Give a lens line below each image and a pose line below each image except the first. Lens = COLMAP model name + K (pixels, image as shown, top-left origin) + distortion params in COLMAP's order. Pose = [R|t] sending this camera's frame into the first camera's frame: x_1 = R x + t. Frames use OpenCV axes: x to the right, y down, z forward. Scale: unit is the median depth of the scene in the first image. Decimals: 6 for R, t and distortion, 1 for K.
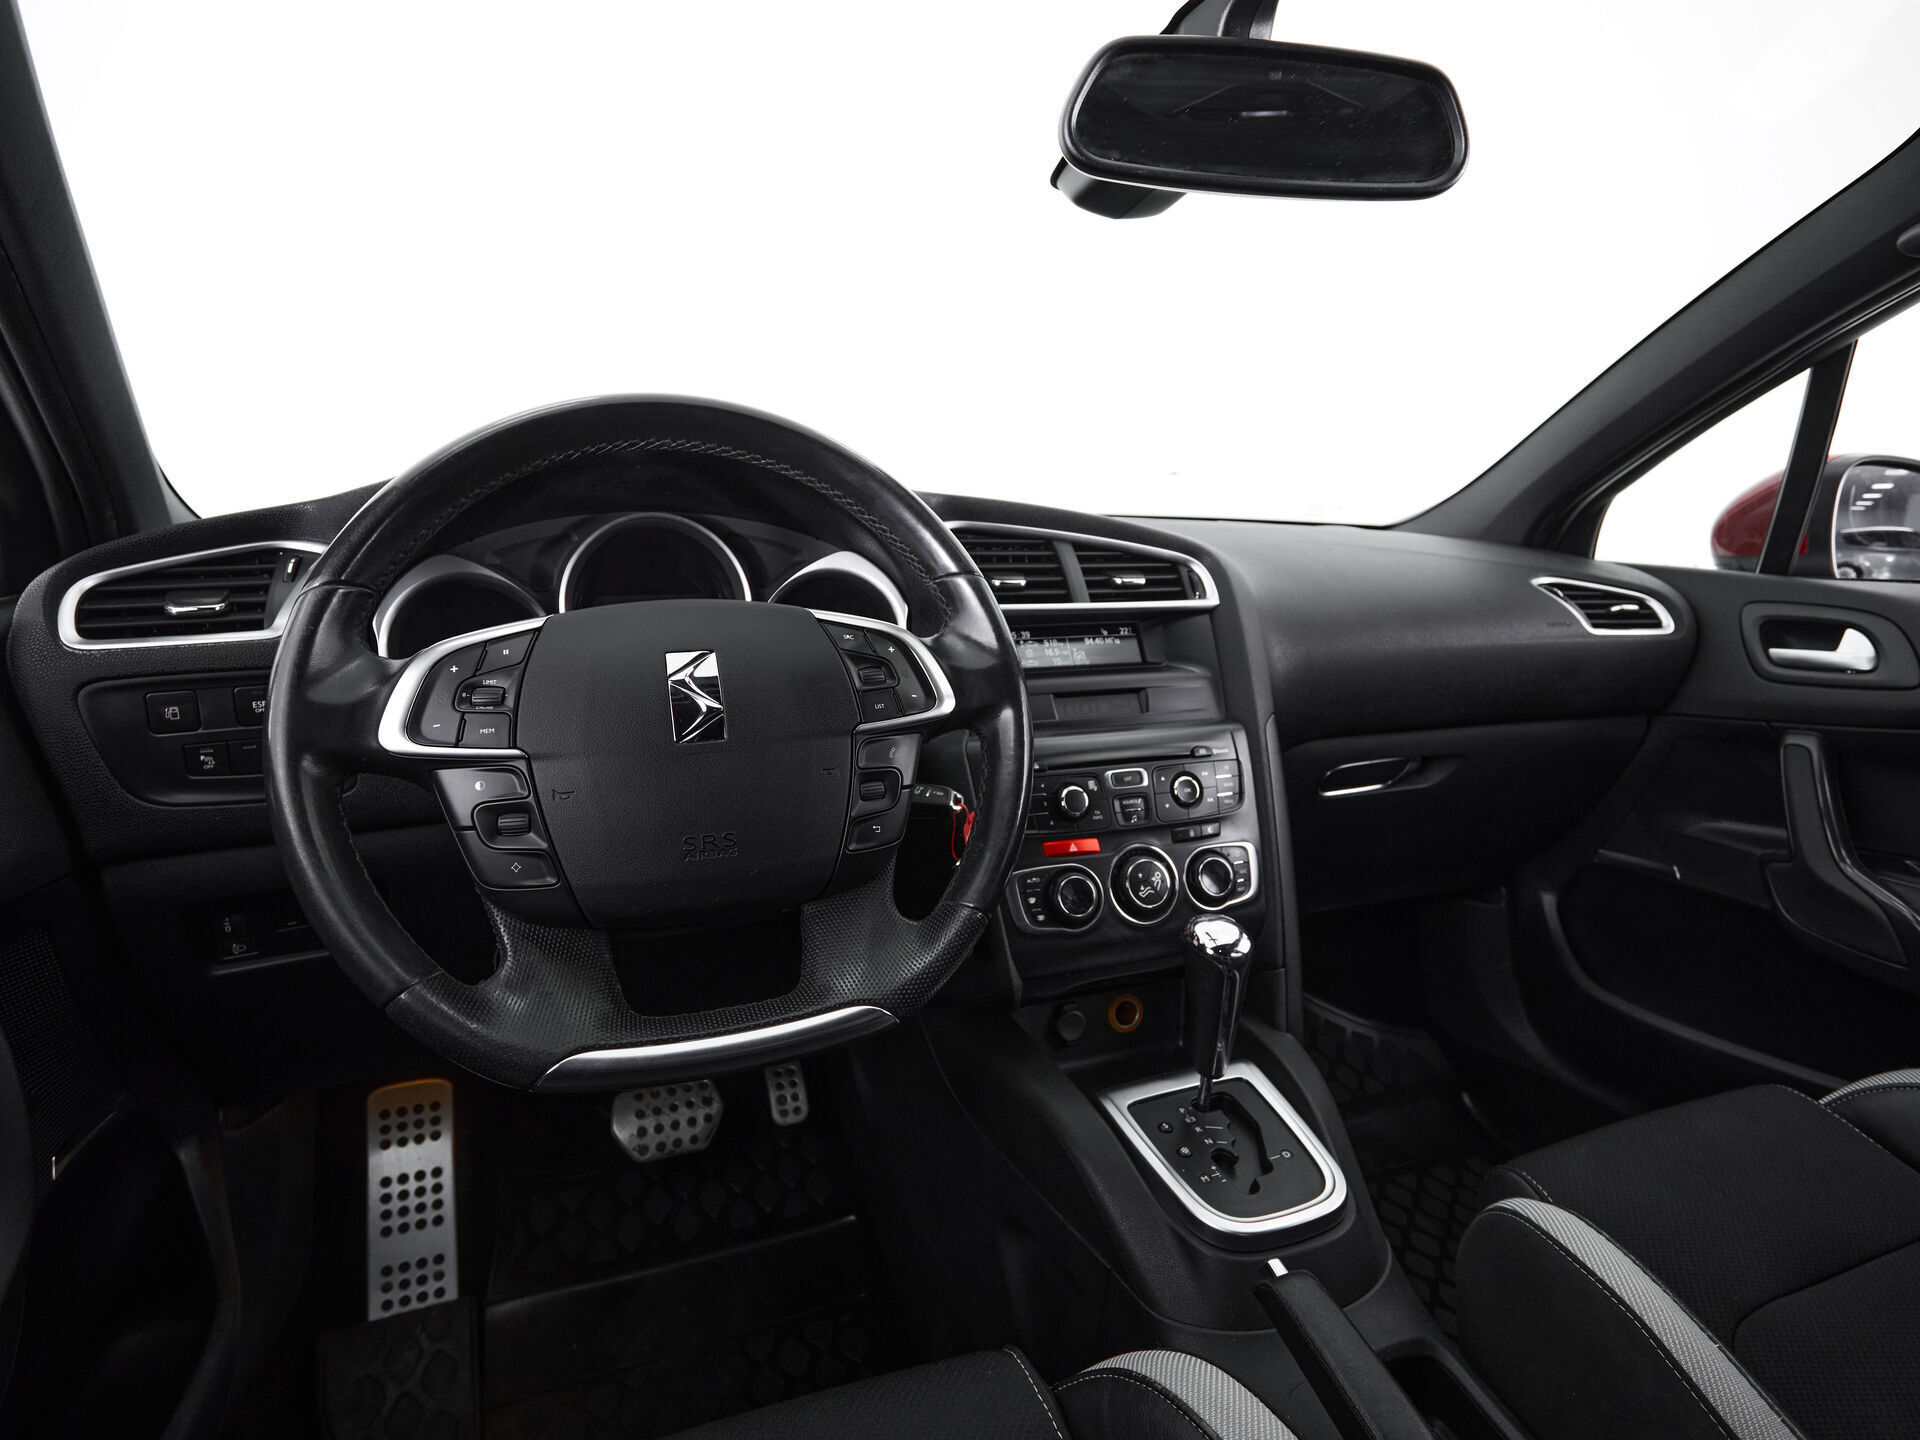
lens RADIAL K [[1011.2, 0, 1043.3], [0, 1011.2, 720.2], [0, 0, 1]] dist [-0.011380, 0.000470]
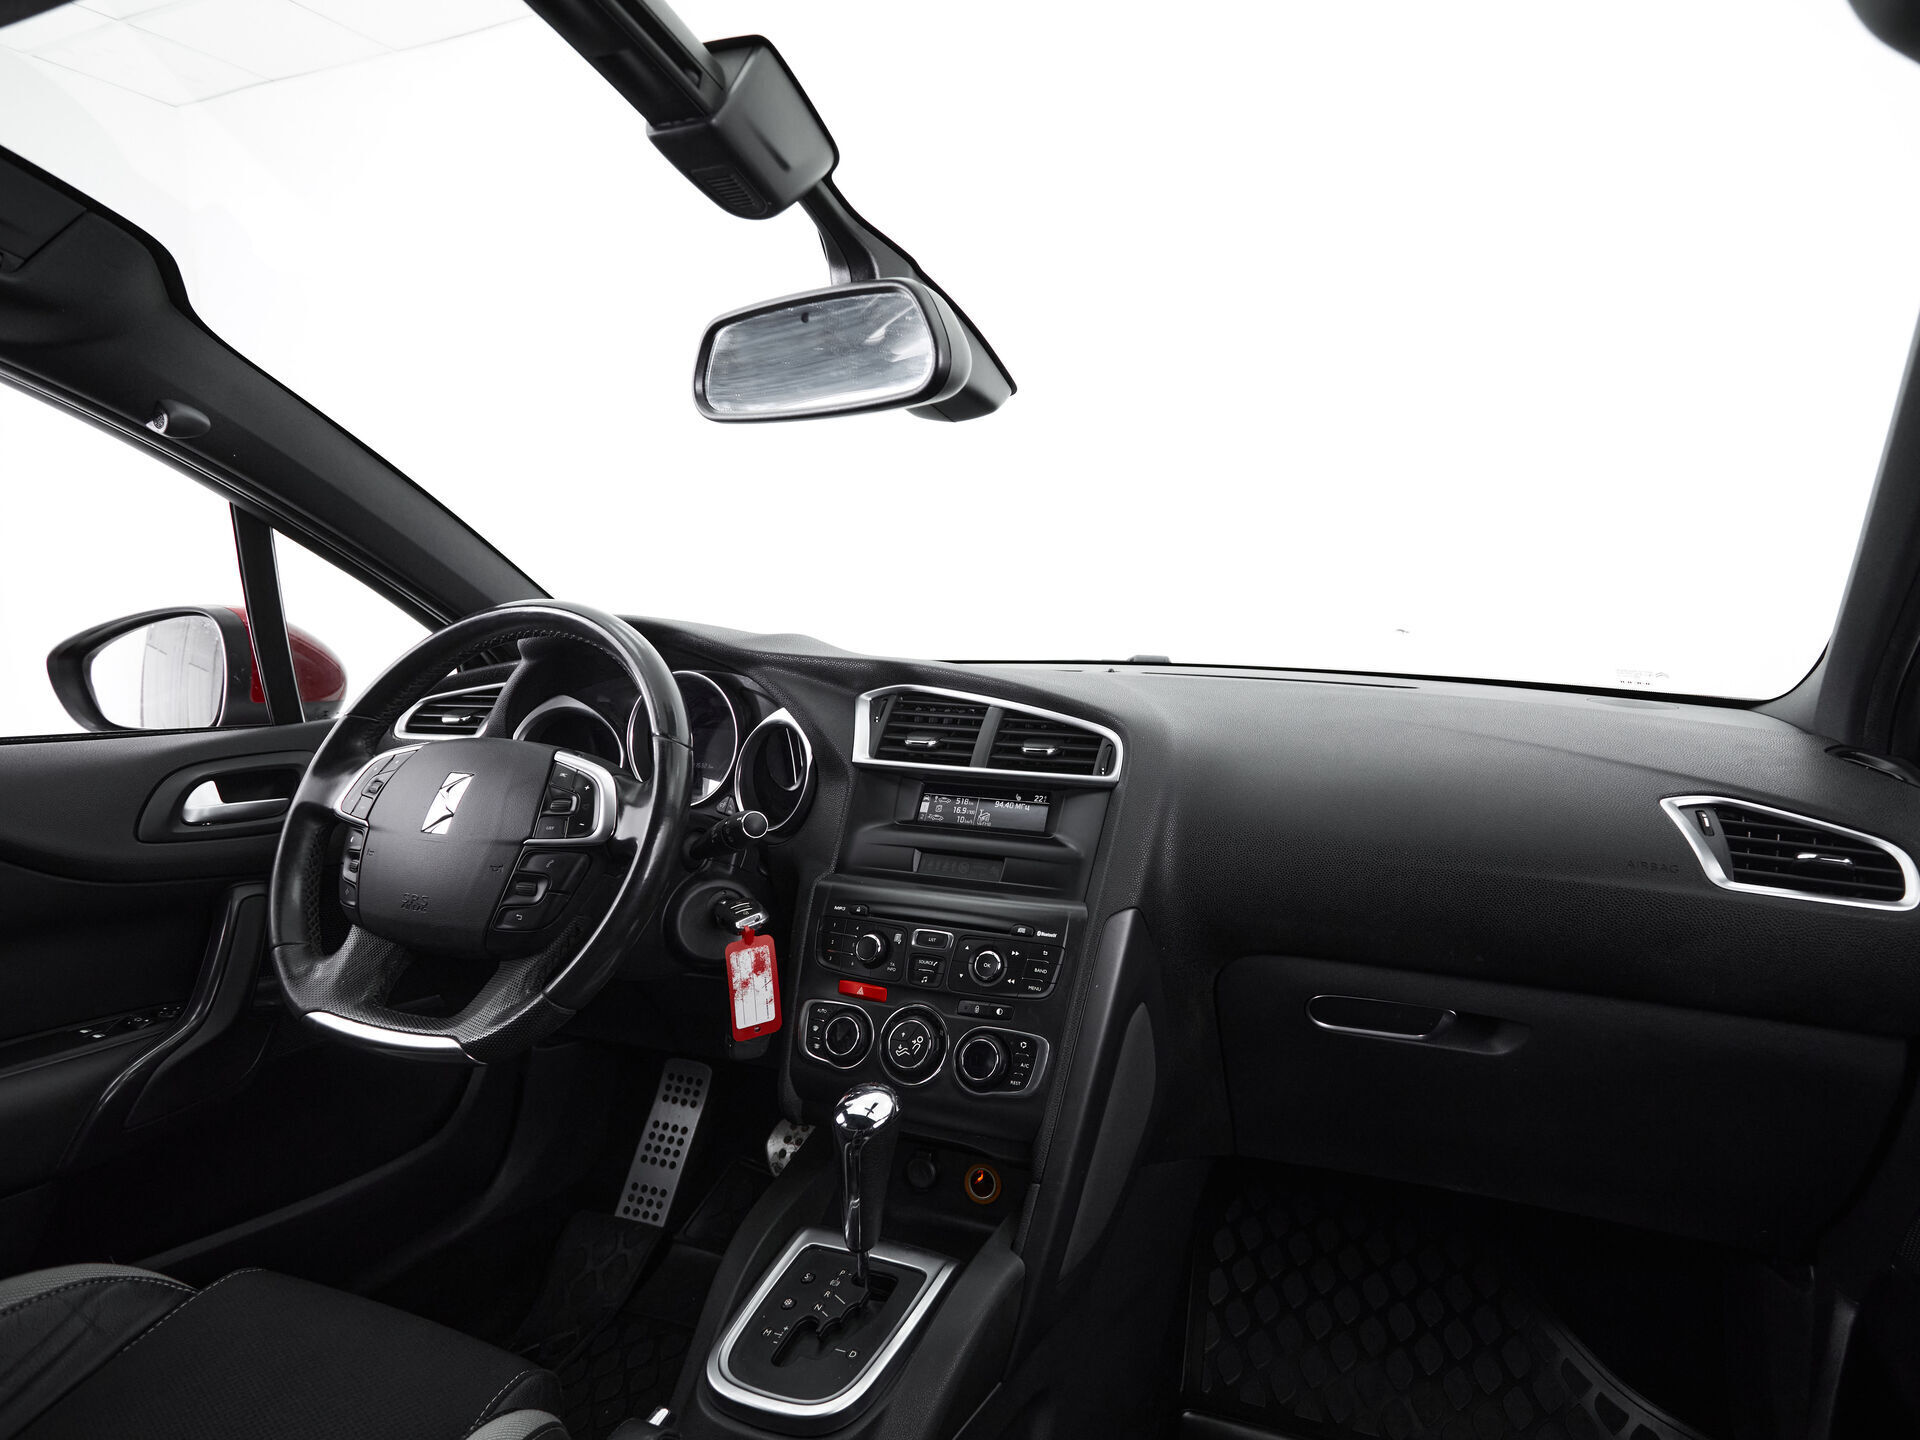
lens RADIAL K [[1011.2, 0, 1043.3], [0, 1011.2, 720.2], [0, 0, 1]] dist [-0.011380, 0.000470]
pose [[0.751525, 0.068680, -0.656120, 0.758917], [-0.146794, 0.987041, -0.064819, -0.103429], [0.643166, 0.145027, 0.751868, 0.240886]]
